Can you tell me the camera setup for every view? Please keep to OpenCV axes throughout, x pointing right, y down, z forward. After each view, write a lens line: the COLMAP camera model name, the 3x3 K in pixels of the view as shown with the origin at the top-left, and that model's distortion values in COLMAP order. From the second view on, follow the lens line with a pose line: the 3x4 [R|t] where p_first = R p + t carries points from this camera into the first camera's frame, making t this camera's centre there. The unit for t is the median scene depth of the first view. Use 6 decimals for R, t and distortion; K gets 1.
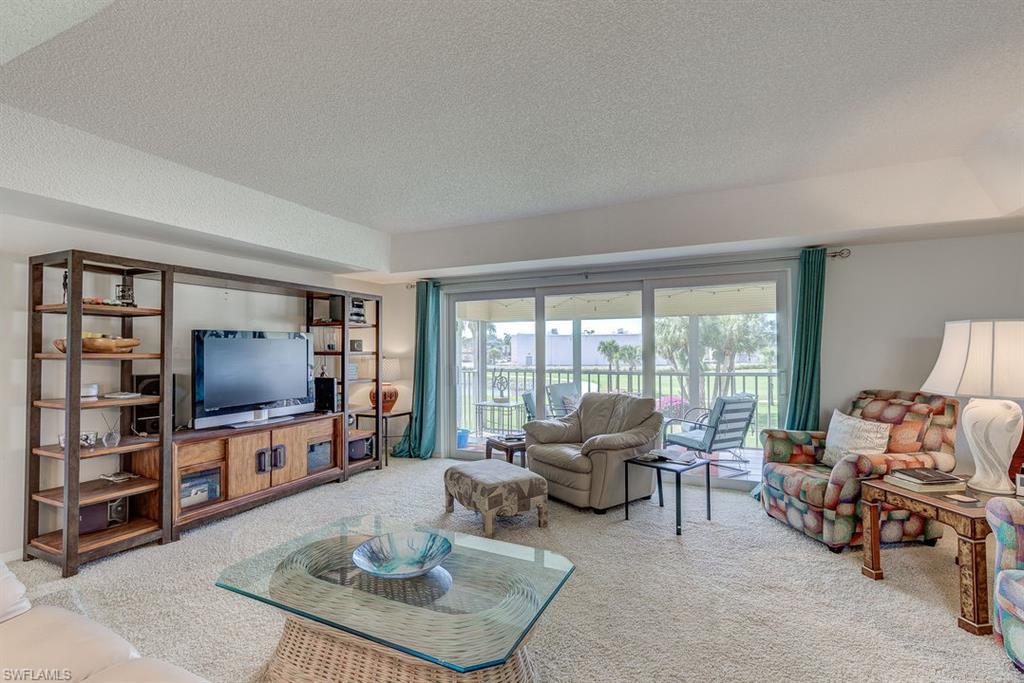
lens RADIAL K [[467.0, 0, 510.2], [0, 467.0, 343.2], [0, 0, 1]] dist [-0.002487, 0.005143]
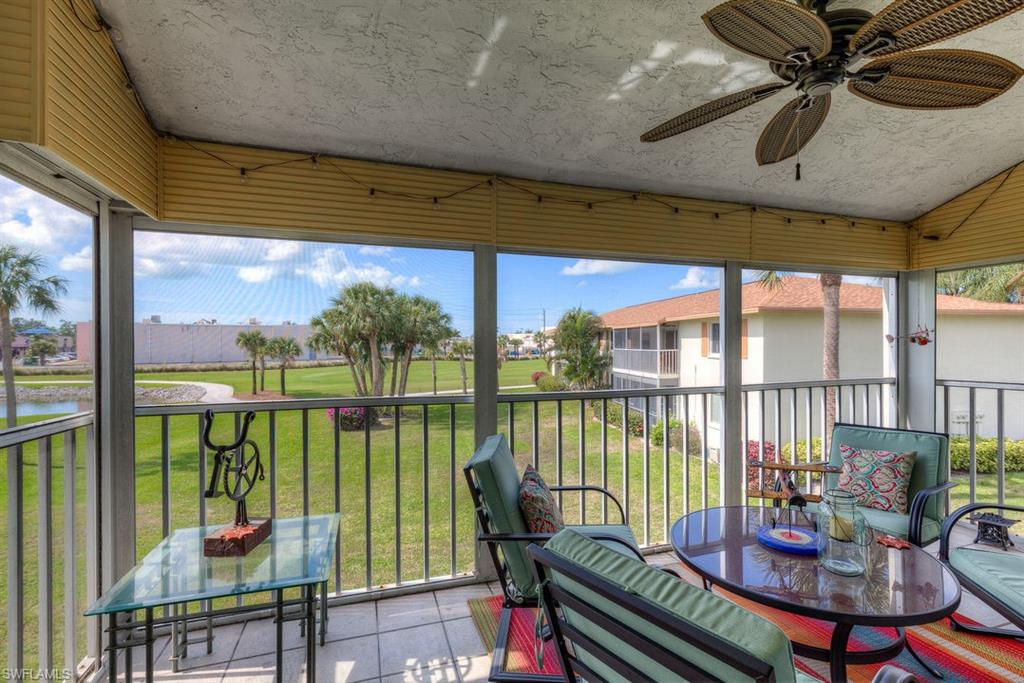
lens RADIAL K [[467.0, 0, 517.3], [0, 467.0, 341.8], [0, 0, 1]] dist [-0.002487, 0.005143]
pose [[0.722482, 0.002439, 0.691385, -0.136131], [-0.010117, 0.999924, 0.007044, 0.025285], [-0.691316, -0.012084, 0.722452, 1.168203]]
